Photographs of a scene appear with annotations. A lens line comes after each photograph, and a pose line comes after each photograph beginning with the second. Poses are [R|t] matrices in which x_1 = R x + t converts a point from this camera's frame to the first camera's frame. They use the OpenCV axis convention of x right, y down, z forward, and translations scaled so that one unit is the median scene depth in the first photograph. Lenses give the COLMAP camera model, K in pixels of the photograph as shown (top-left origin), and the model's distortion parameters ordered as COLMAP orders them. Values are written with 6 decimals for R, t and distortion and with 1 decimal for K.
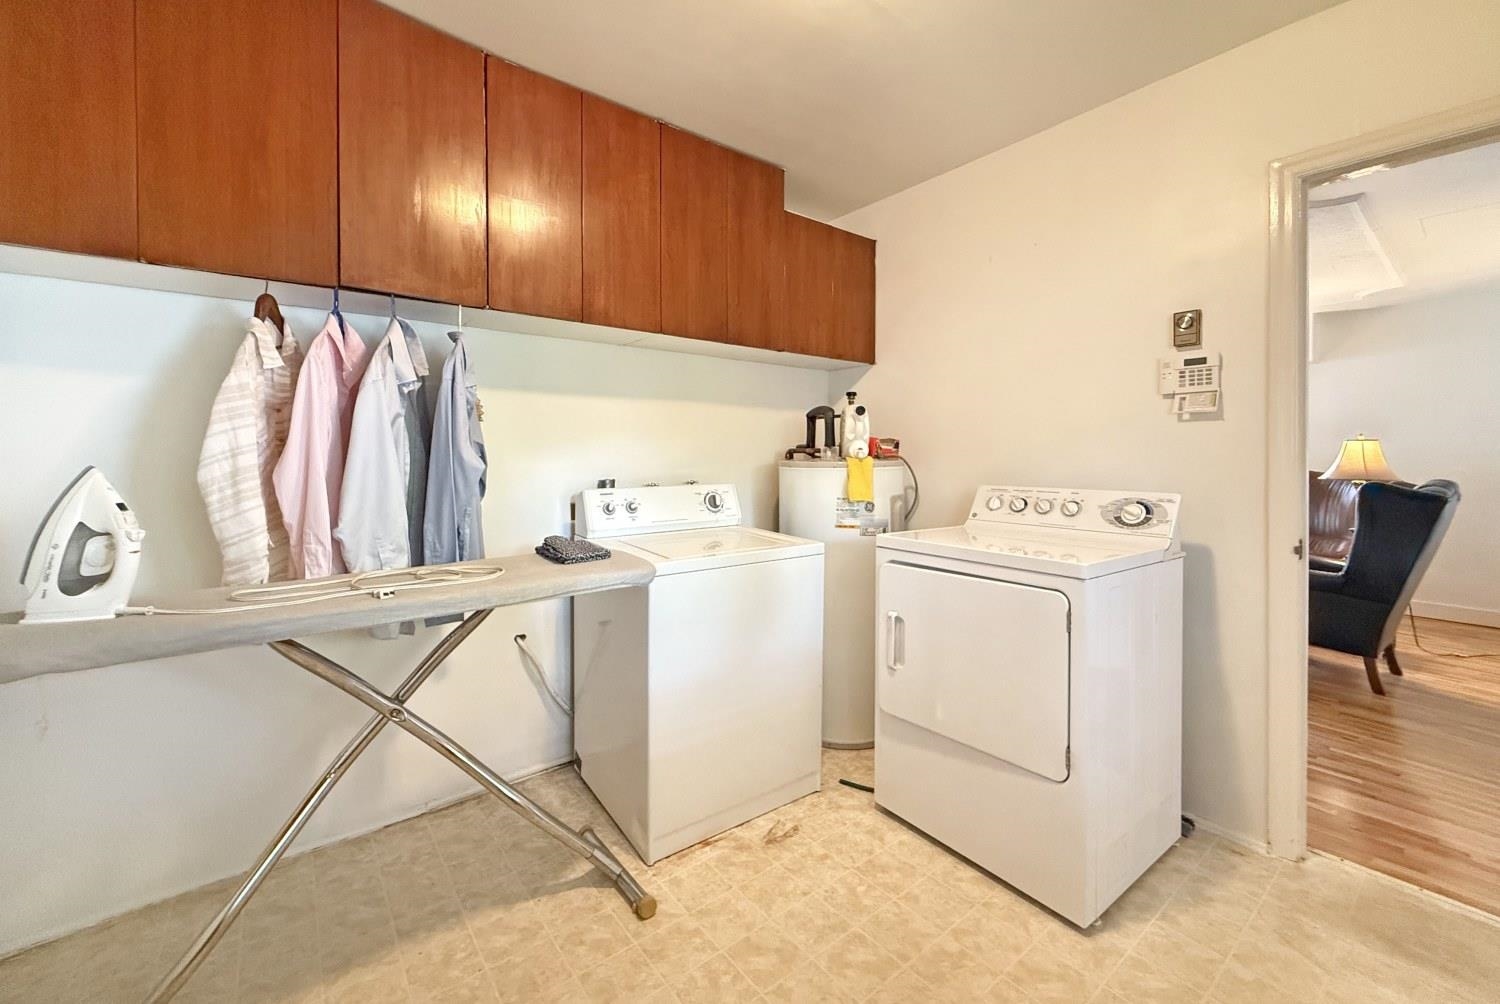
lens RADIAL K [[624.1, 0, 752.5], [0, 624.1, 440.8], [0, 0, 1]] dist [-0.000359, -0.000105]
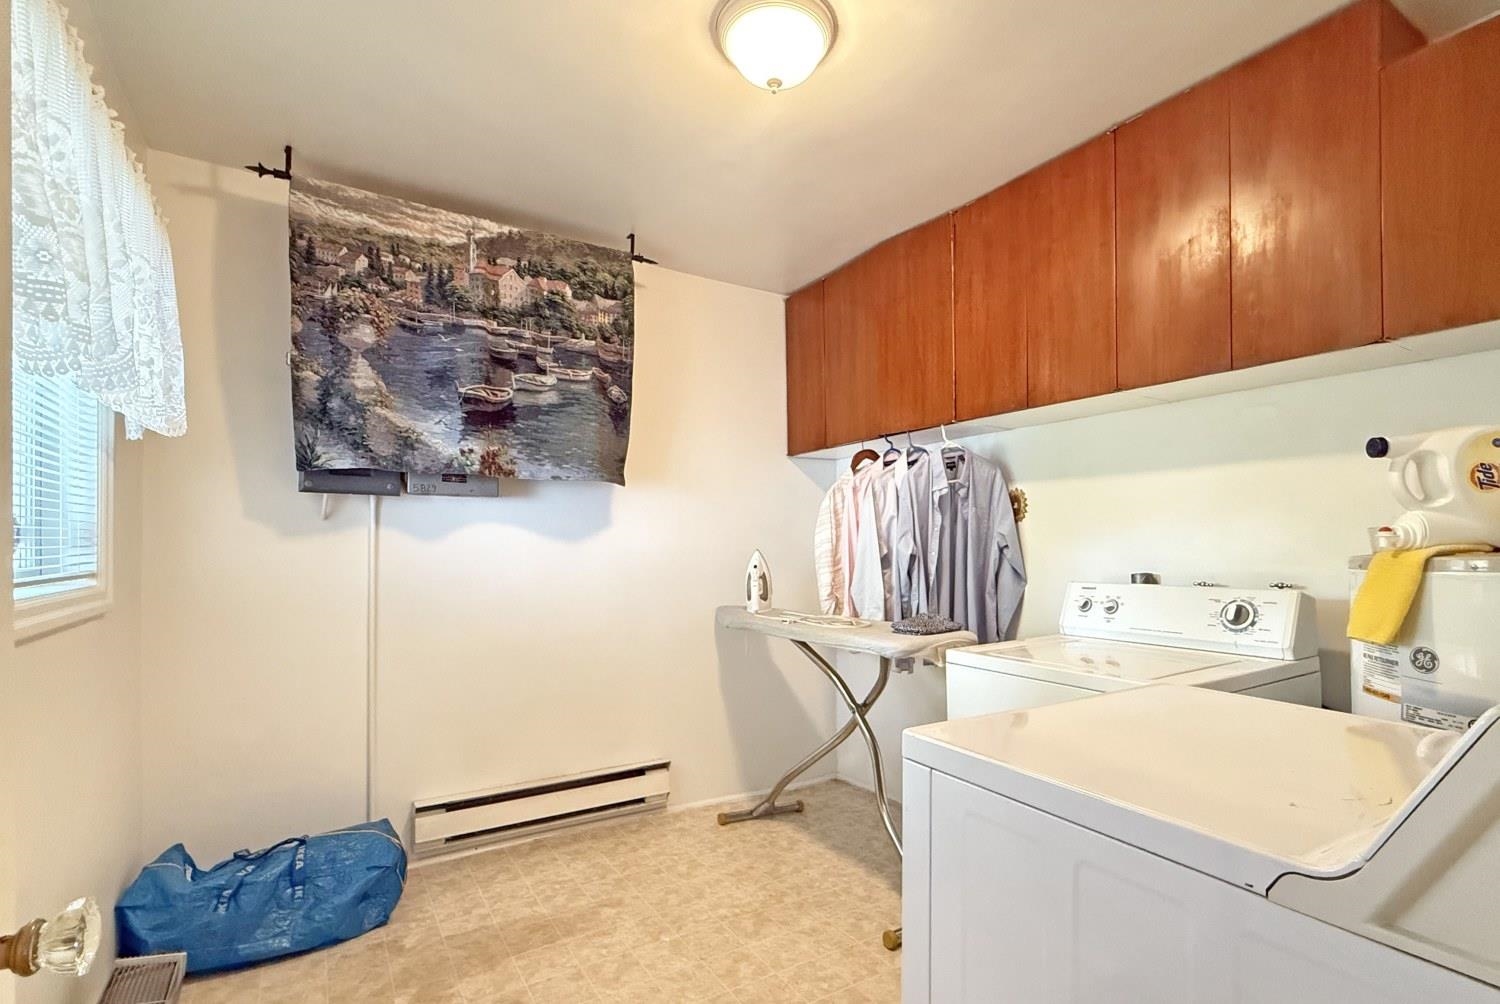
lens RADIAL K [[712.0, 0, 753.4], [0, 712.0, 531.3], [0, 0, 1]] dist [-0.001217, -0.000177]
pose [[-0.110102, -0.018071, -0.993756, 0.858164], [0.023544, 0.999507, -0.020784, 0.015356], [0.993641, -0.025685, -0.109622, 0.671641]]
